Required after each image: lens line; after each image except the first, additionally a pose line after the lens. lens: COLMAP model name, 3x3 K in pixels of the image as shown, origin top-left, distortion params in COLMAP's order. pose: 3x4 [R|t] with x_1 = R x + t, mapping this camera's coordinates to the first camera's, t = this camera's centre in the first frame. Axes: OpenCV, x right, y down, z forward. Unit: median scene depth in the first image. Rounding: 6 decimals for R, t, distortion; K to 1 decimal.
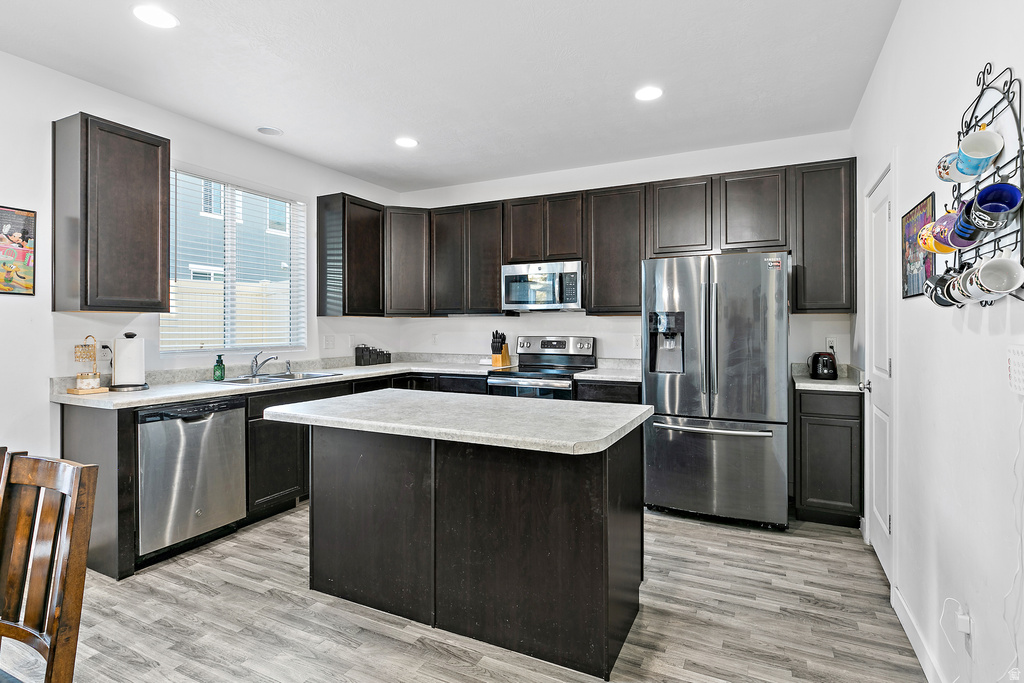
lens RADIAL K [[513.7, 0, 520.7], [0, 513.7, 326.1], [0, 0, 1]] dist [-0.001795, 0.000052]
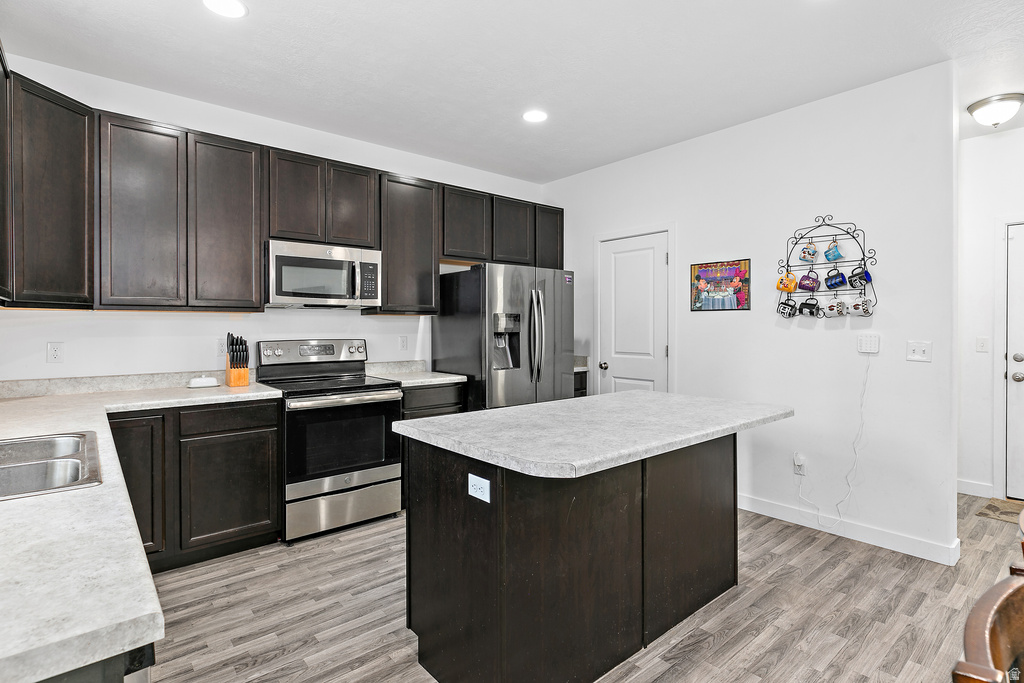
lens RADIAL K [[513.7, 0, 522.4], [0, 513.7, 331.5], [0, 0, 1]] dist [-0.001795, 0.000052]
pose [[0.389702, -0.008941, 0.920898, -0.693083], [0.000451, 0.999955, 0.009518, 0.000090], [-0.920941, -0.003293, 0.389688, 0.523674]]
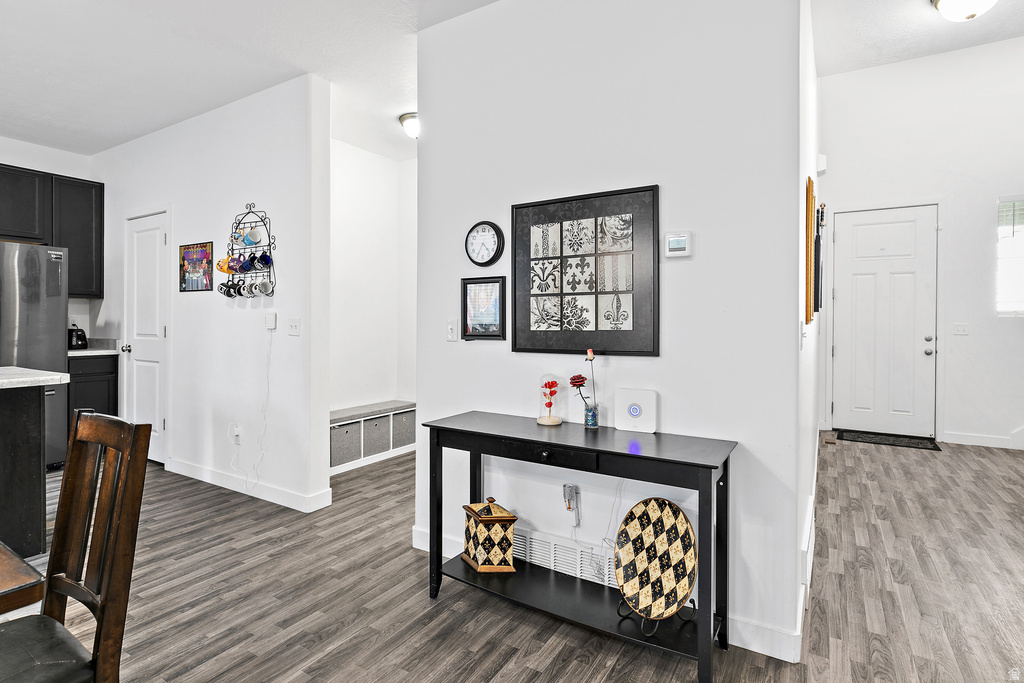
lens RADIAL K [[513.7, 0, 521.4], [0, 513.7, 323.9], [0, 0, 1]] dist [-0.001795, 0.000052]
pose [[0.087174, -0.004503, 0.996183, -0.584611], [-0.005918, 0.999970, 0.005038, 0.027130], [-0.996176, -0.006335, 0.087144, -0.217033]]
